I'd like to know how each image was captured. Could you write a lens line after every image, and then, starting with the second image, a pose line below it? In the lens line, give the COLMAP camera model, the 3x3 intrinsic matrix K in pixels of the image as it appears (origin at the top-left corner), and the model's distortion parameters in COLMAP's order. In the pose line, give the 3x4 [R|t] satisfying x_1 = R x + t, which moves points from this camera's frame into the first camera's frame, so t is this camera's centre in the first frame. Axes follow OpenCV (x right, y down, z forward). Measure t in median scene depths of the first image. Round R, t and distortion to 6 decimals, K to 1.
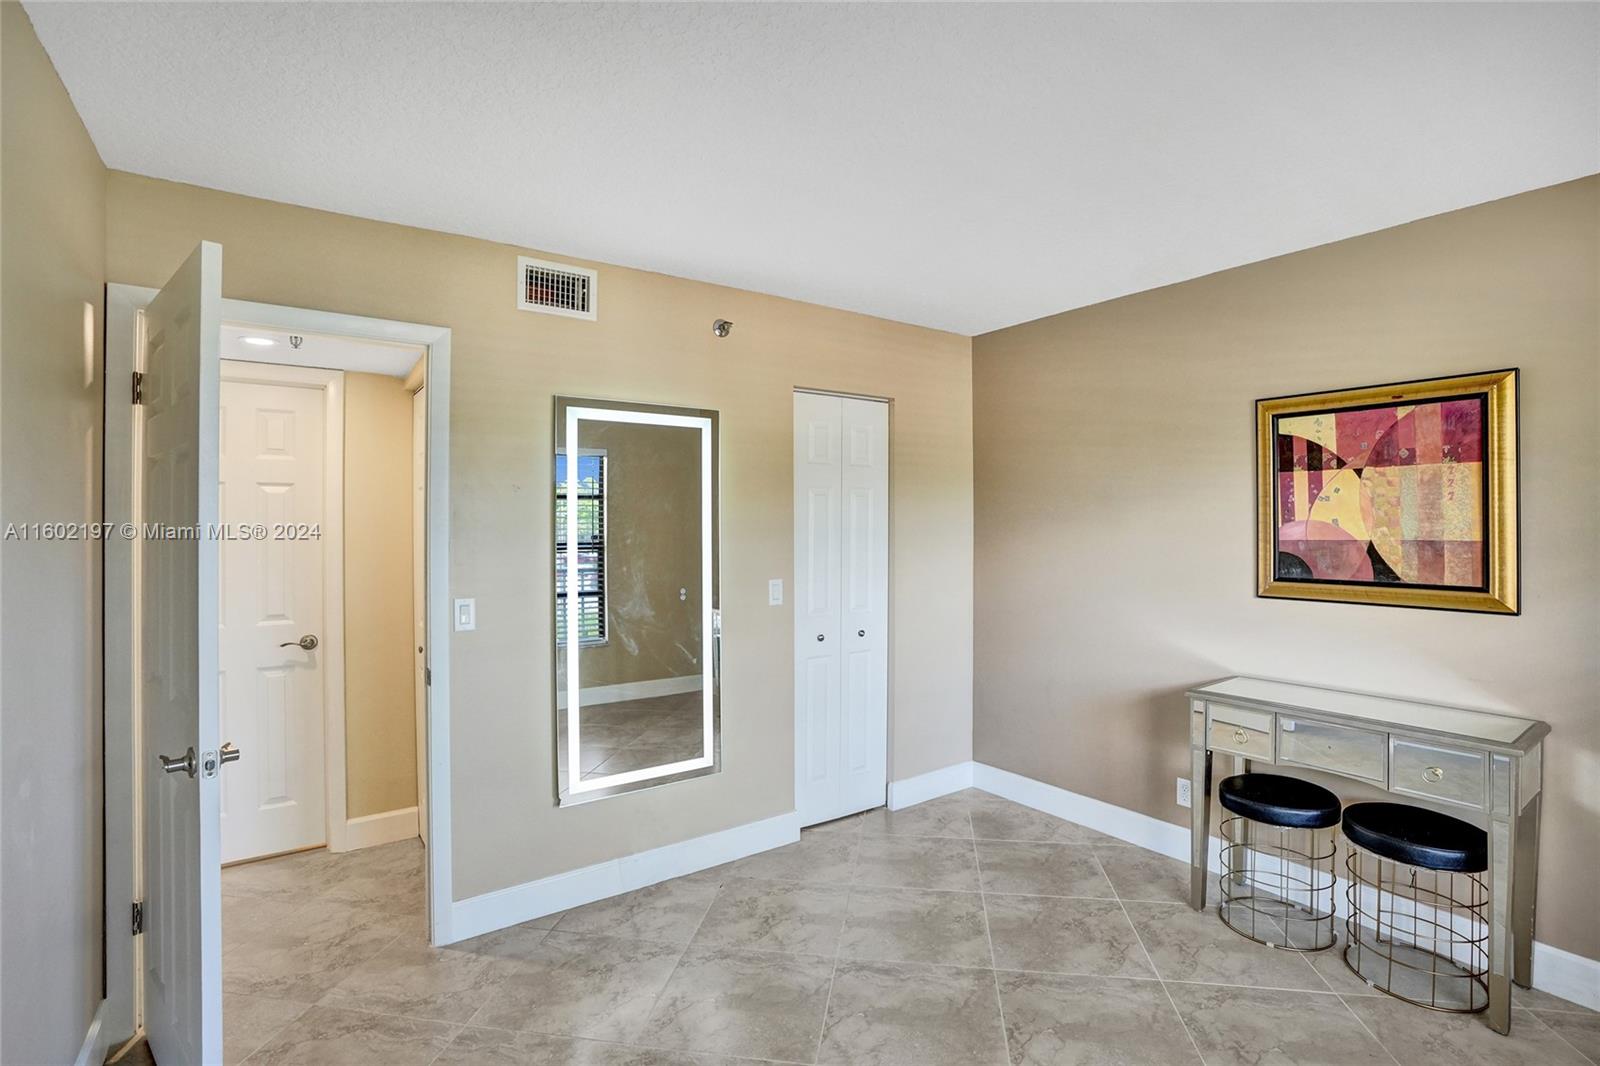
lens RADIAL K [[740.4, 0, 804.0], [0, 740.4, 536.9], [0, 0, 1]] dist [-0.071651, 0.017373]
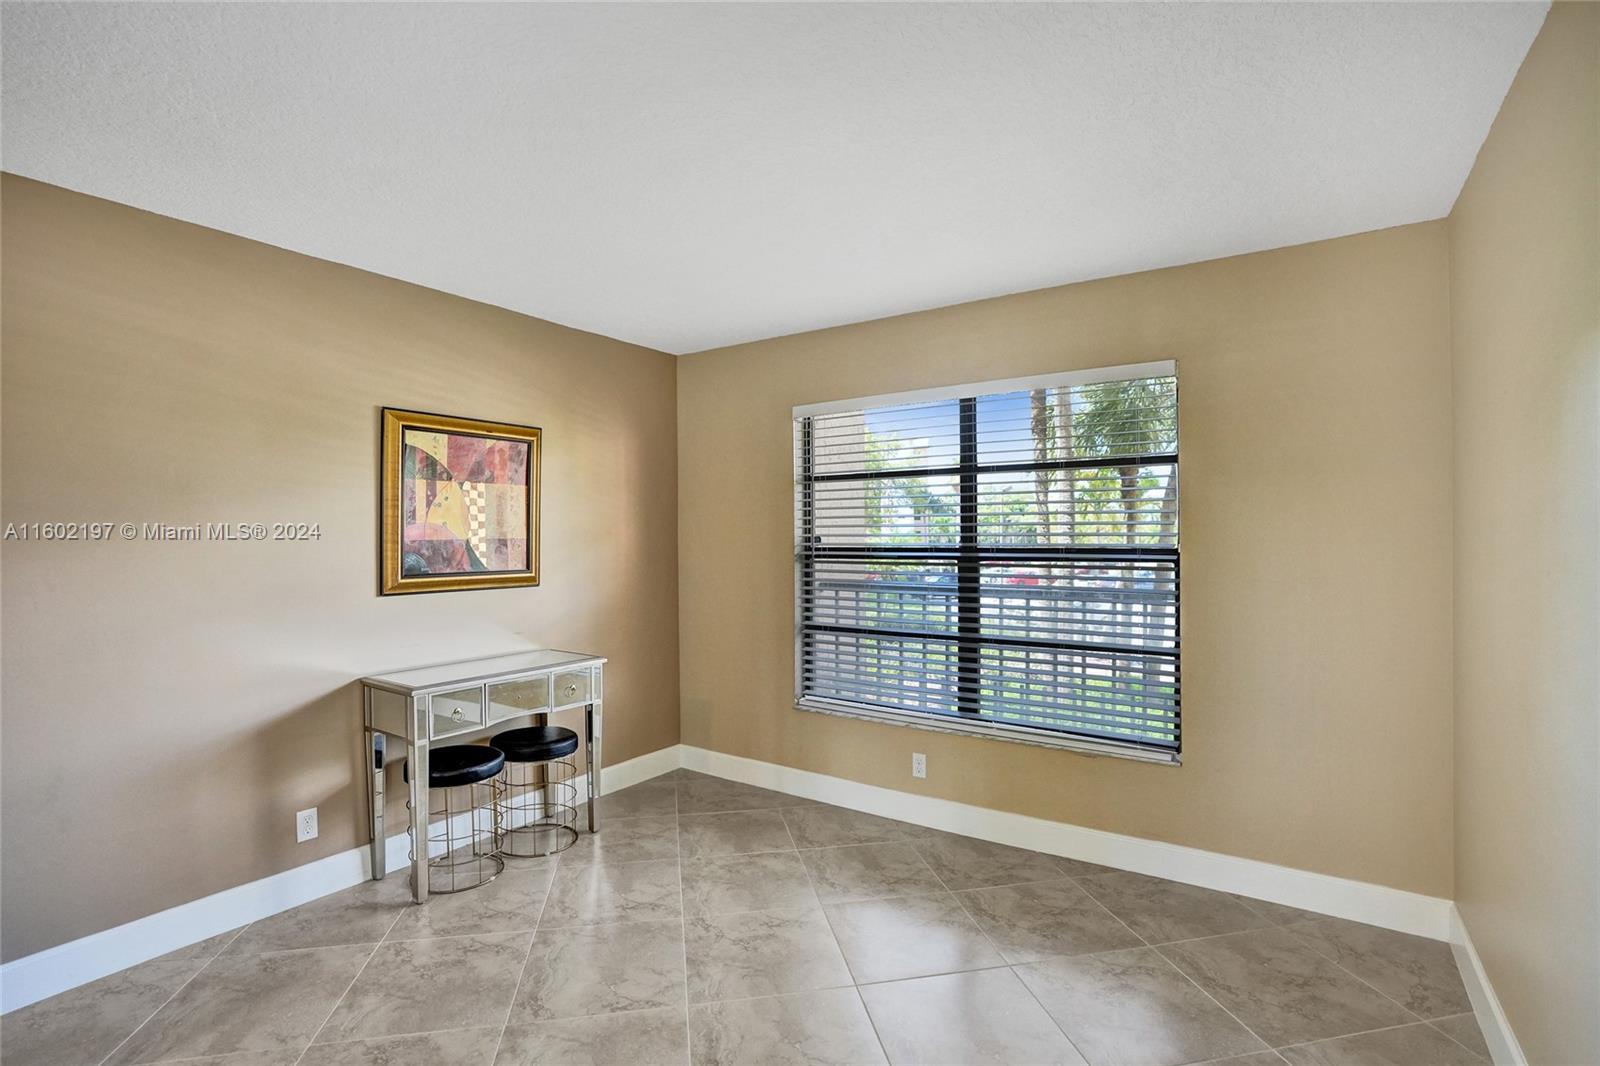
lens RADIAL K [[740.4, 0, 804.0], [0, 740.4, 536.9], [0, 0, 1]] dist [-0.071651, 0.017373]
pose [[-0.359613, 0.008050, 0.933067, -0.624313], [0.022209, 0.999753, -0.000066, 0.013634], [-0.932837, 0.020699, -0.359703, 0.882635]]
